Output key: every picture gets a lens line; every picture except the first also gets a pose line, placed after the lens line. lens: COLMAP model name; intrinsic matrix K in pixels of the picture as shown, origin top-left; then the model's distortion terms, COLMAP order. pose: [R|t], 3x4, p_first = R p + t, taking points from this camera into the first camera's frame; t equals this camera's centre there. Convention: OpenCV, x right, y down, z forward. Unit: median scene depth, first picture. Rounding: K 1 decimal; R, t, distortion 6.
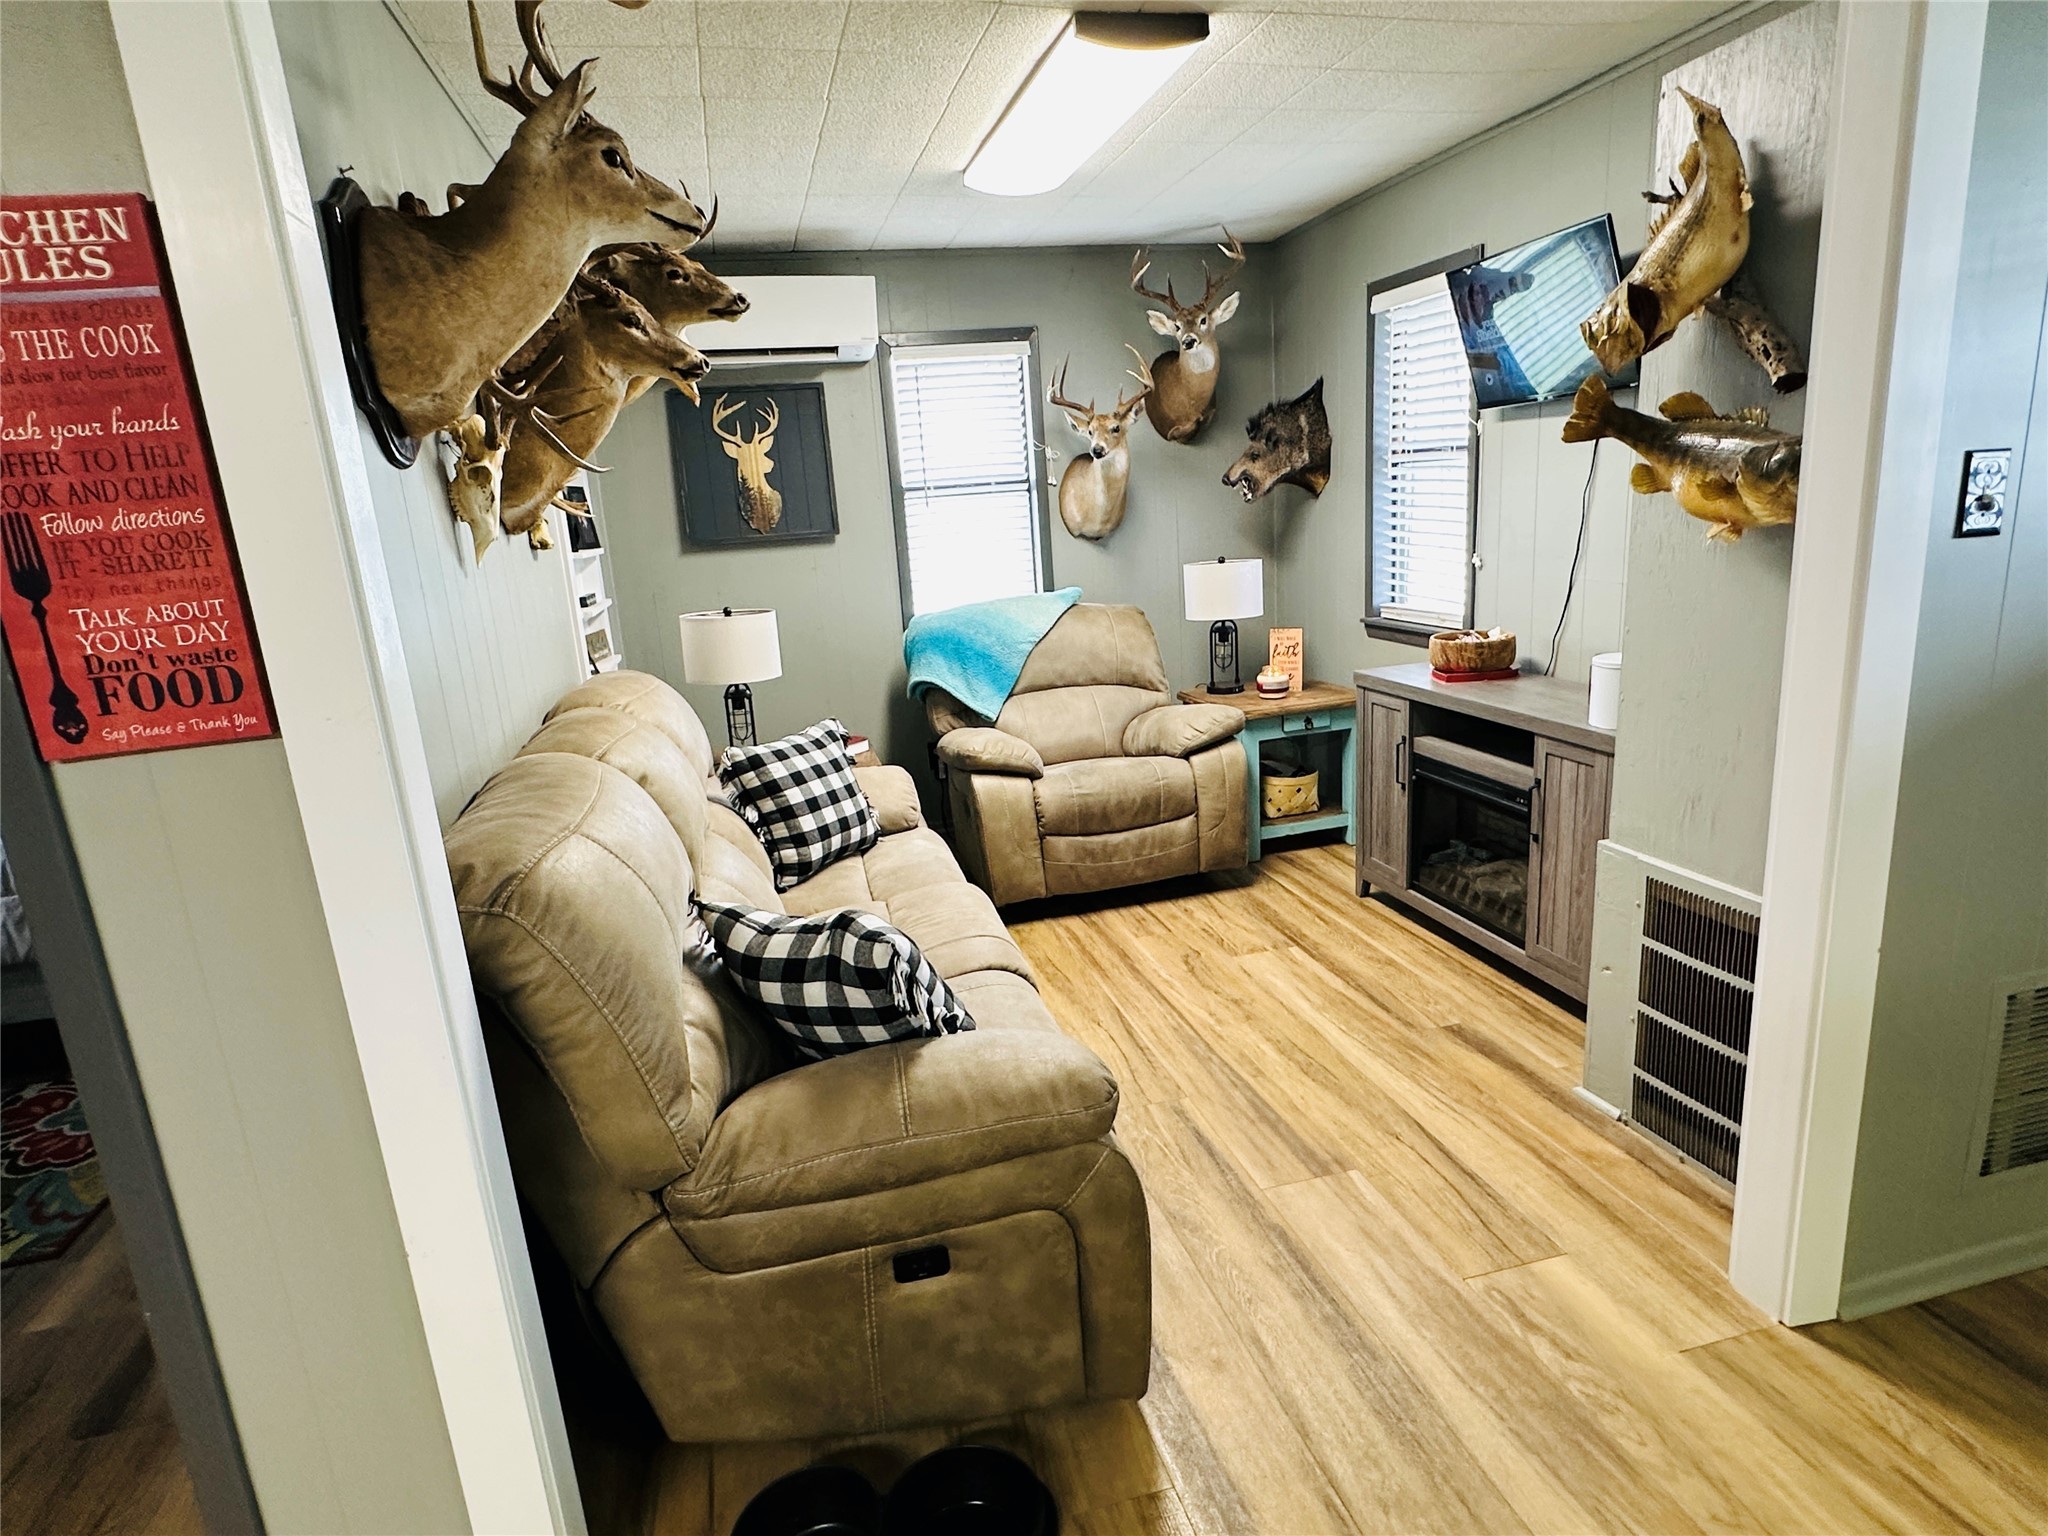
lens RADIAL K [[1138.3, 0, 1019.3], [0, 1138.3, 778.6], [0, 0, 1]] dist [-0.004889, -0.000732]
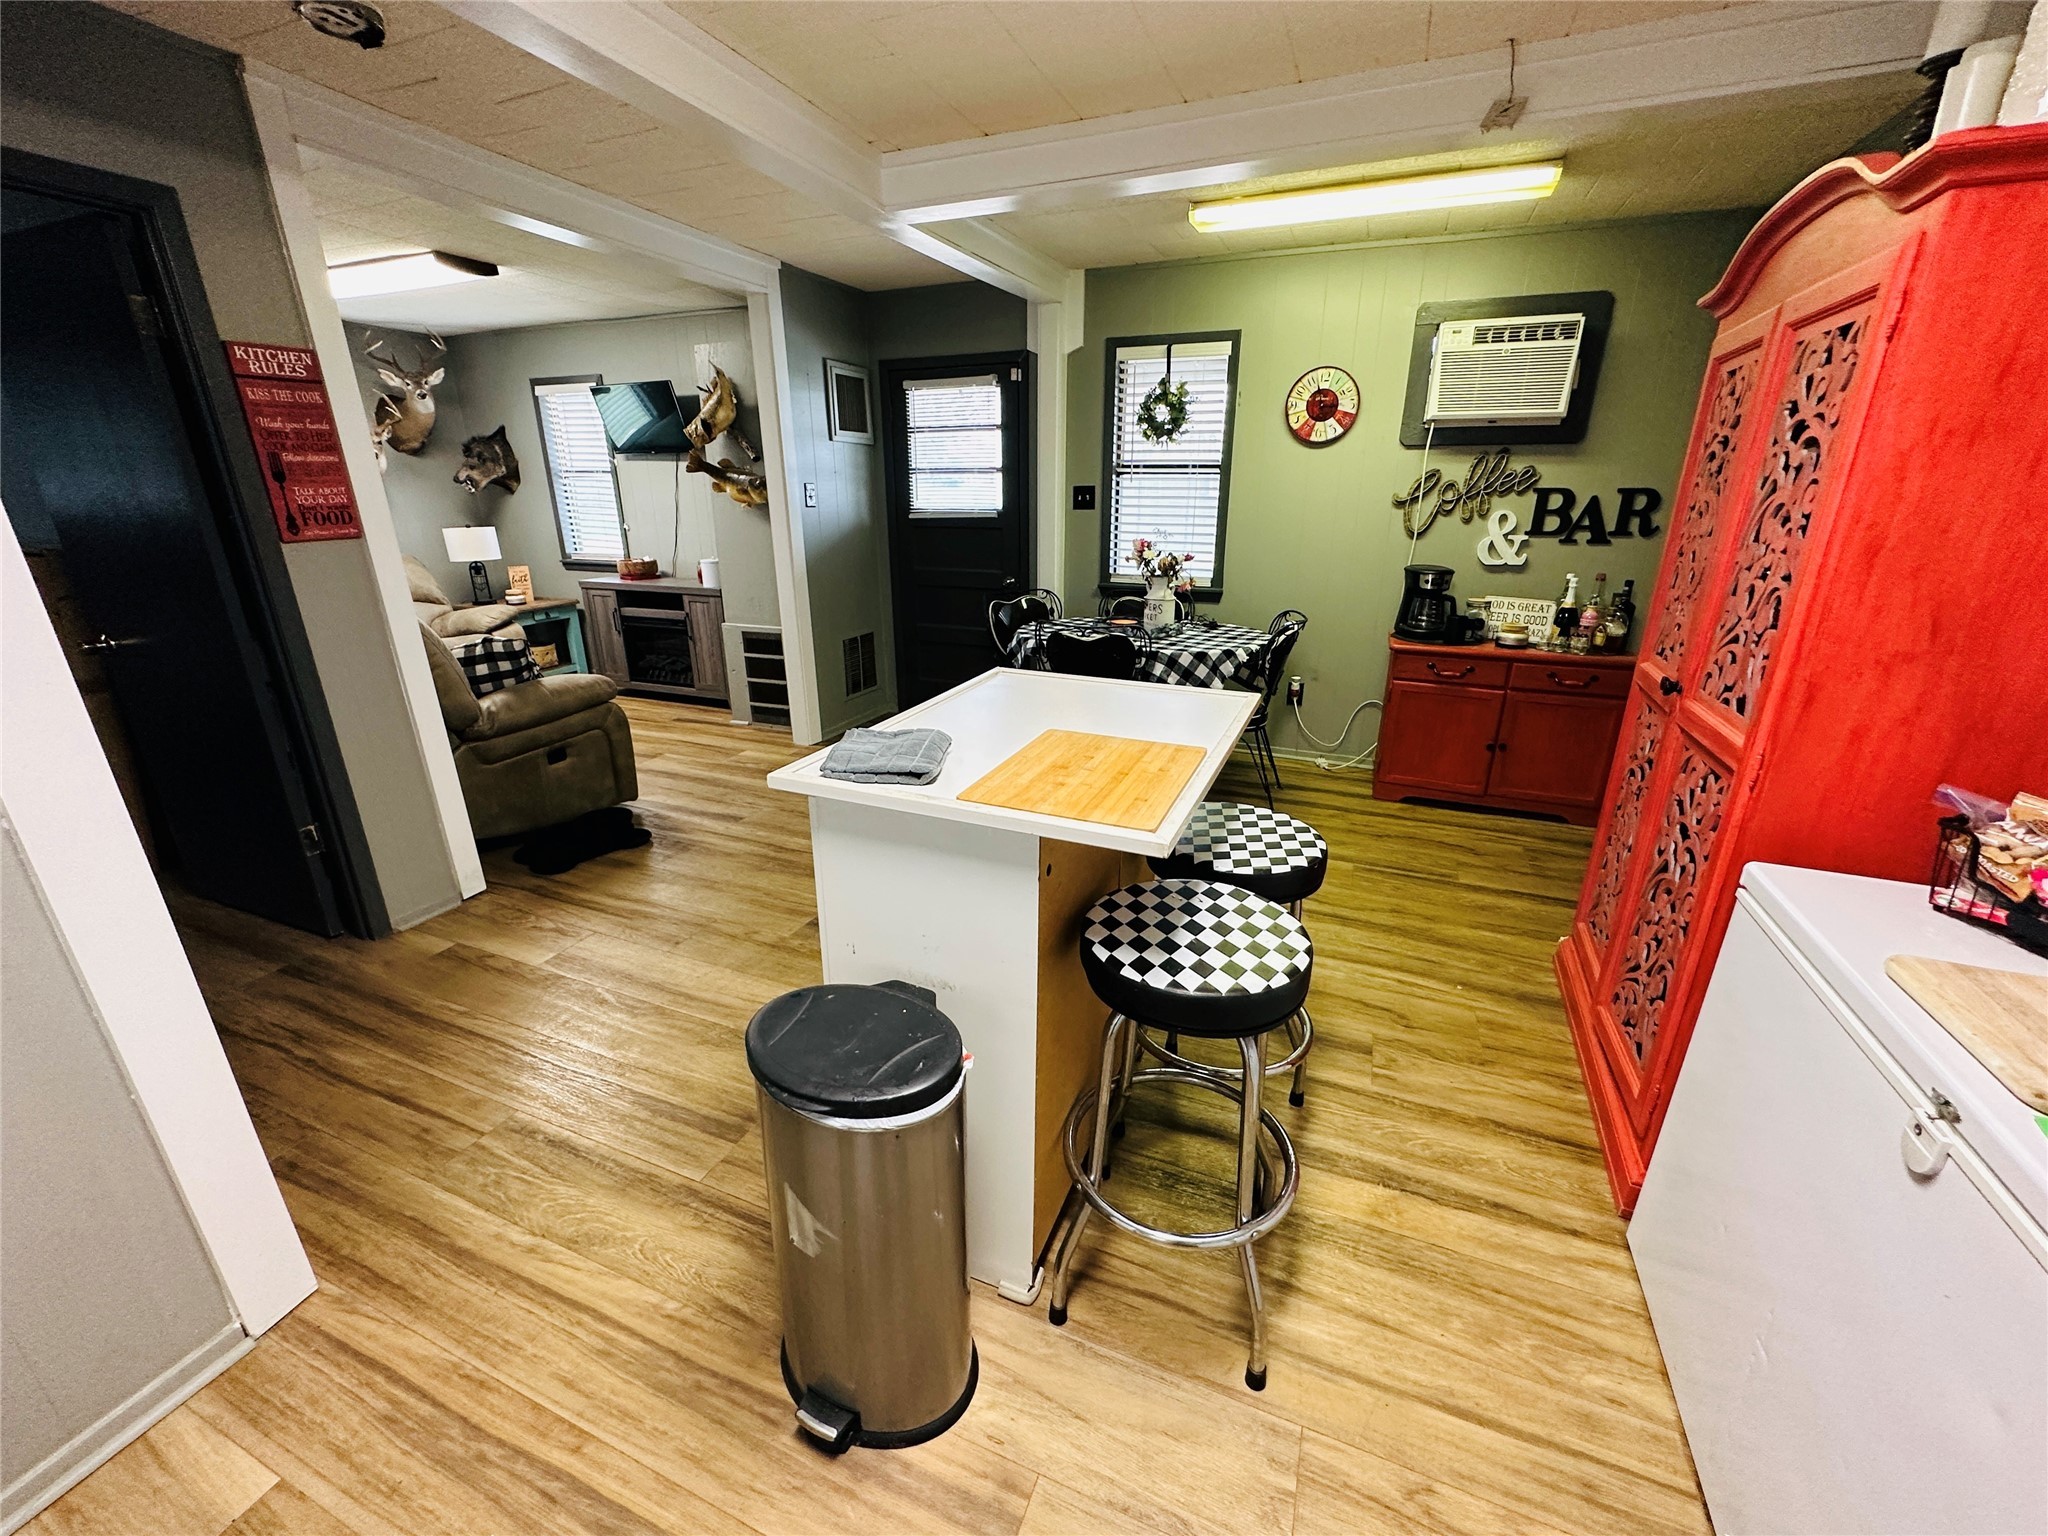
lens RADIAL K [[813.6, 0, 1024.0], [0, 813.6, 768.0], [0, 0, 1]] dist [-0.001153, -0.000026]
pose [[0.595242, -0.199409, 0.778410, -0.717143], [0.156274, 0.978950, 0.131281, 0.278327], [-0.788204, 0.043501, 0.613875, -0.836547]]
